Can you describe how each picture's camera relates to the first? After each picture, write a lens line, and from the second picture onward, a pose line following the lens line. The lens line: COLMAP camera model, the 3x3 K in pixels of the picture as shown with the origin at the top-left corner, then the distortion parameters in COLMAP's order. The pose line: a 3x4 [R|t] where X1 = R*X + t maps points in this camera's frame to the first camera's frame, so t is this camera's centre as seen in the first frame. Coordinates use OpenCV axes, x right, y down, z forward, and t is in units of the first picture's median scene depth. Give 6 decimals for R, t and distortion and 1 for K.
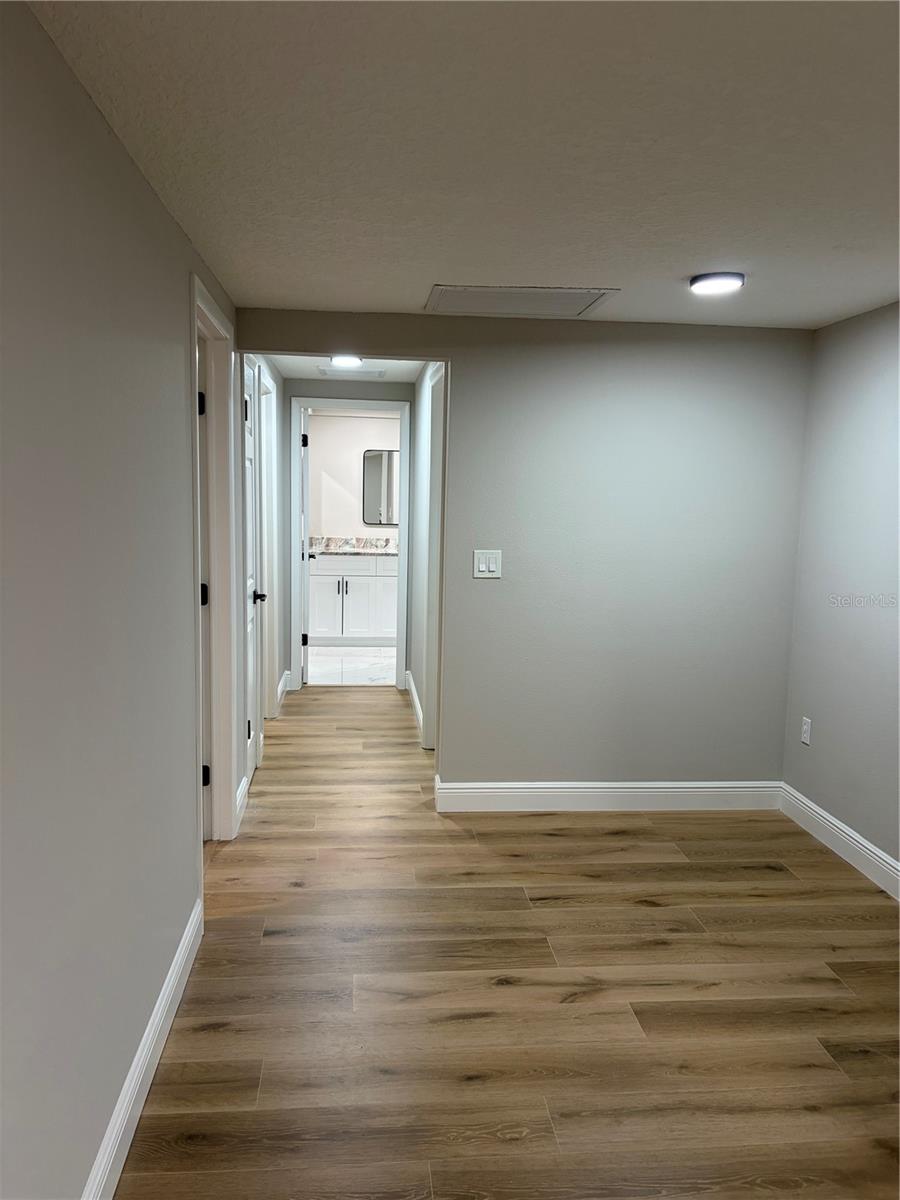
lens RADIAL K [[907.3, 0, 449.4], [0, 907.3, 600.5], [0, 0, 1]] dist [-0.000026, -0.004297]
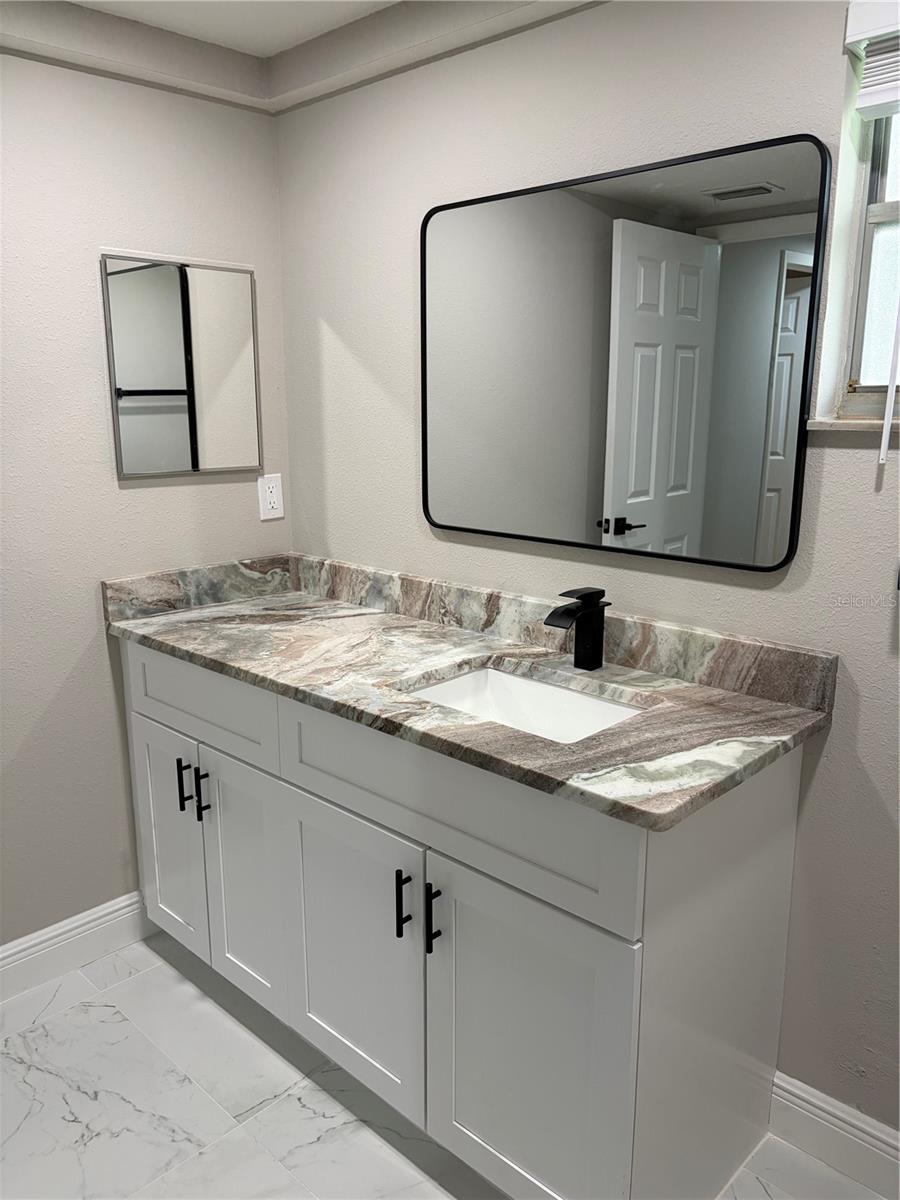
lens RADIAL K [[907.3, 0, 454.6], [0, 907.3, 598.0], [0, 0, 1]] dist [-0.000026, -0.004297]
pose [[0.664197, 0.137741, -0.734758, 0.096873], [-0.070502, 0.990040, 0.121866, -0.095624], [0.744226, -0.029141, 0.667292, 0.838824]]
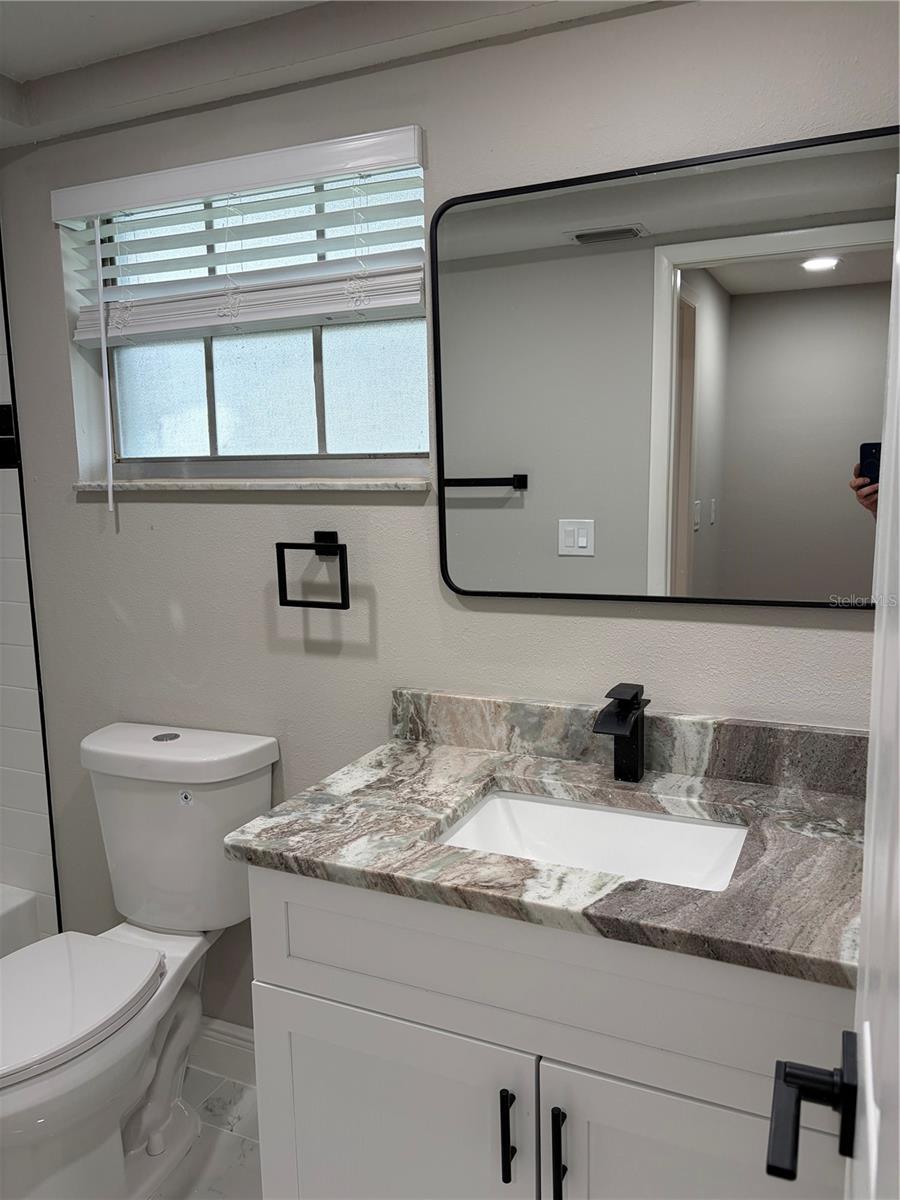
lens RADIAL K [[907.3, 0, 446.9], [0, 907.3, 606.2], [0, 0, 1]] dist [-0.000026, -0.004297]
pose [[0.863405, 0.032464, -0.503467, 0.020494], [-0.011648, 0.998944, 0.044438, -0.097507], [0.504378, -0.032503, 0.862871, 0.830492]]
